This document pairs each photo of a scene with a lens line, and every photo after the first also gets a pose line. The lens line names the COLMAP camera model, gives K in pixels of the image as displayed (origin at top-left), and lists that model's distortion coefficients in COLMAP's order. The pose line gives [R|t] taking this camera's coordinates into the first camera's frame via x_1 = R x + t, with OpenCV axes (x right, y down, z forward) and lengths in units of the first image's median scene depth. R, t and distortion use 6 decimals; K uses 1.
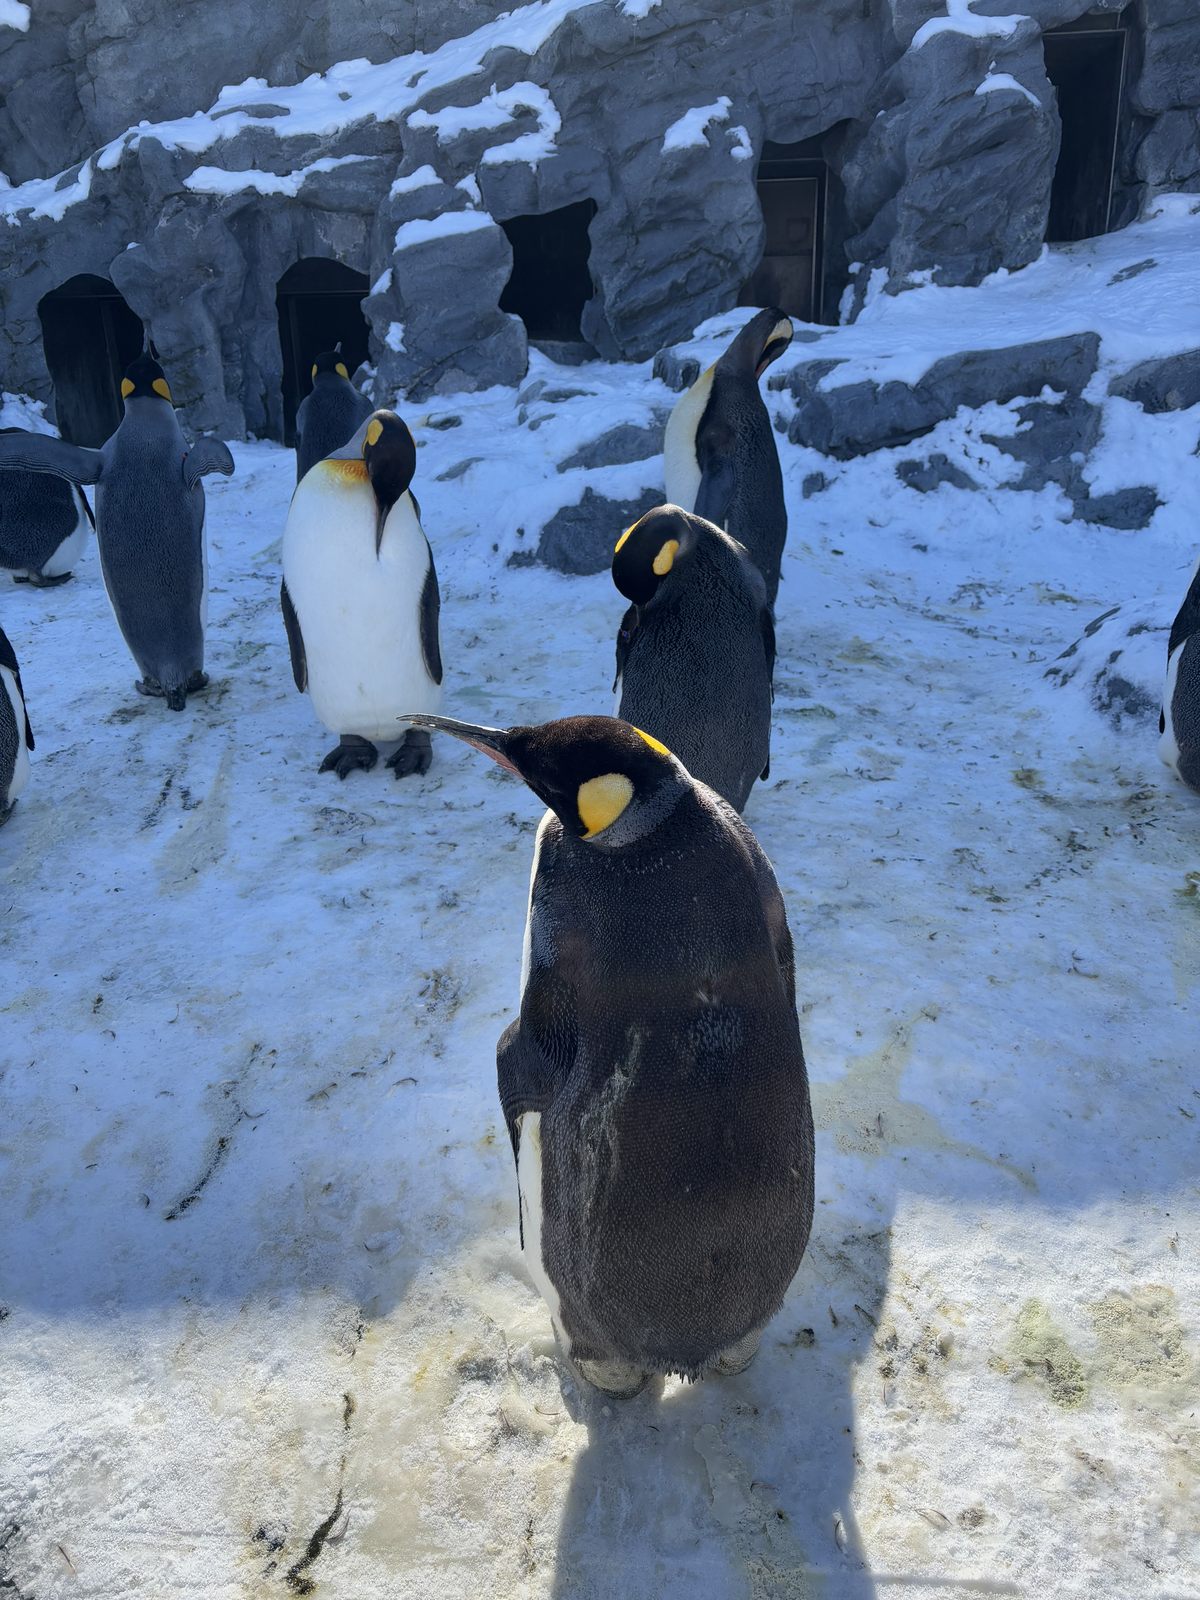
lens RADIAL K [[1178.6, 0, 610.5], [0, 1178.6, 793.7], [0, 0, 1]] dist [0.042070, -0.051850]
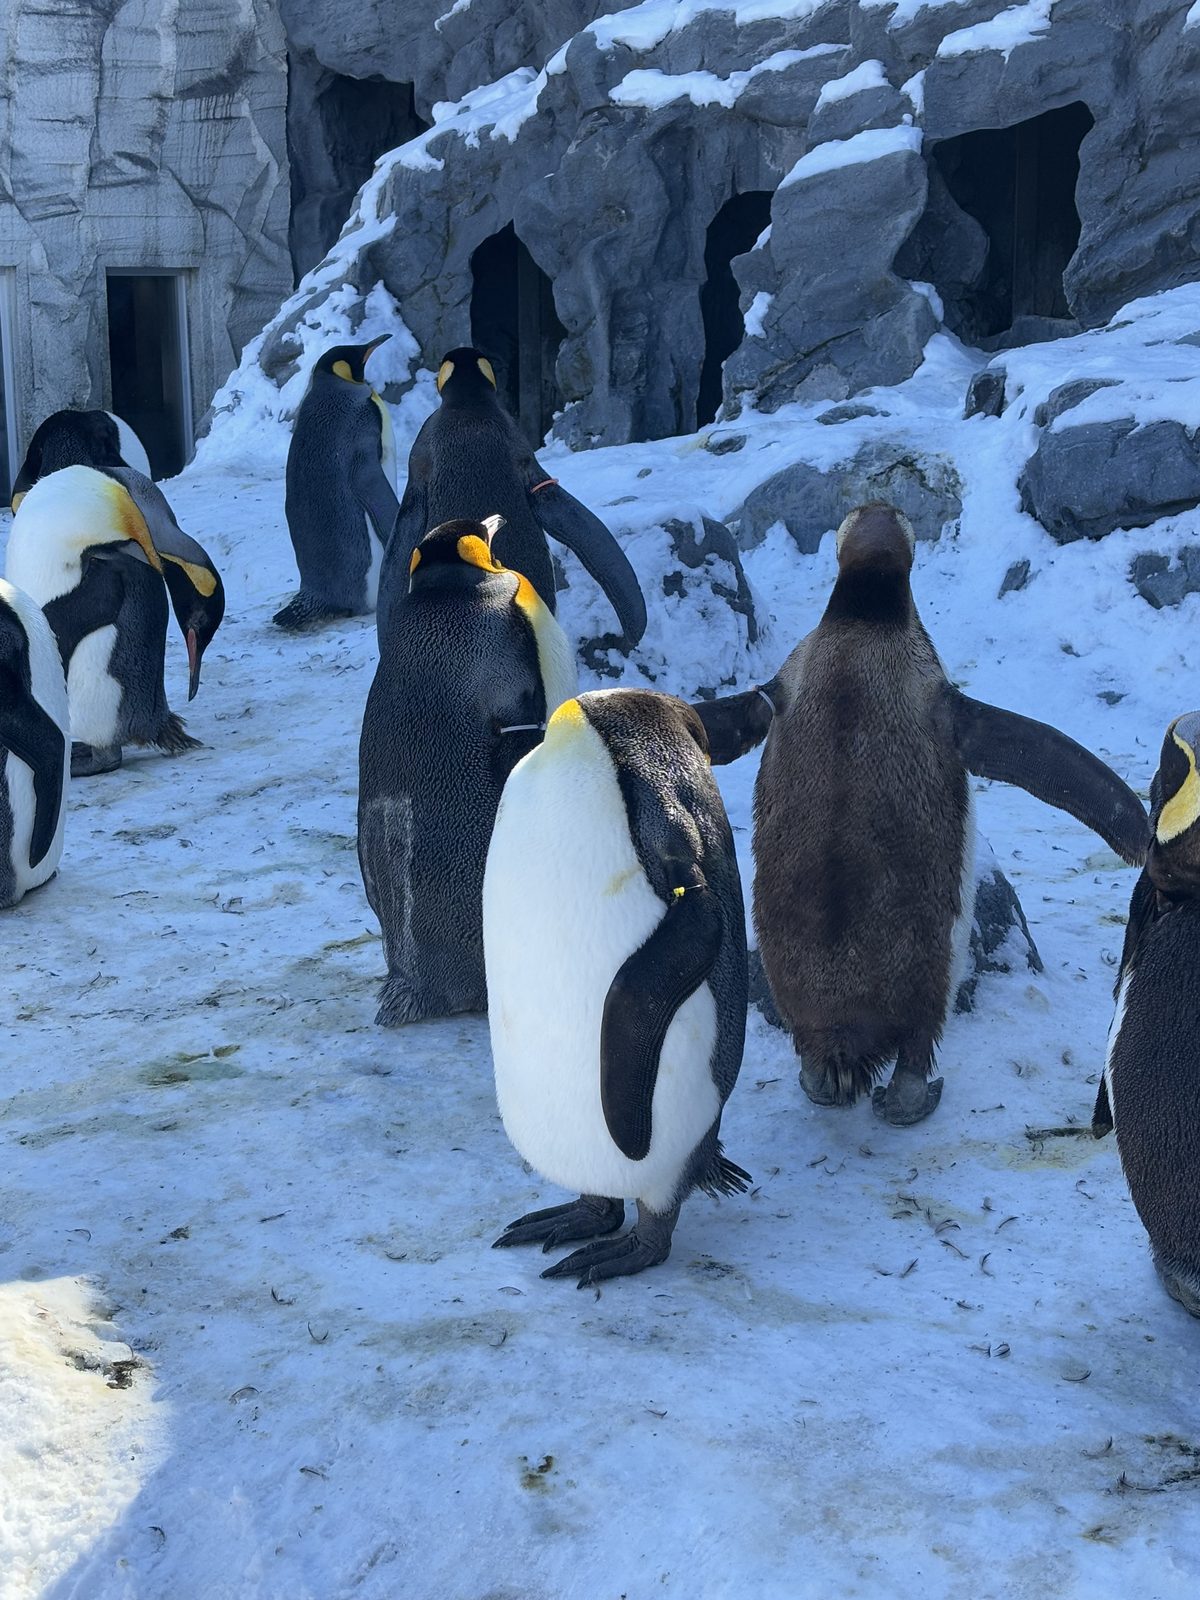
lens RADIAL K [[2524.4, 0, 600.1], [0, 2524.4, 796.1], [0, 0, 1]] dist [0.030666, 0.000000]
pose [[0.764946, 0.146077, -0.627311, 0.840391], [-0.240023, 0.968440, -0.067172, -0.019364], [0.597701, 0.201953, 0.775866, -0.093615]]
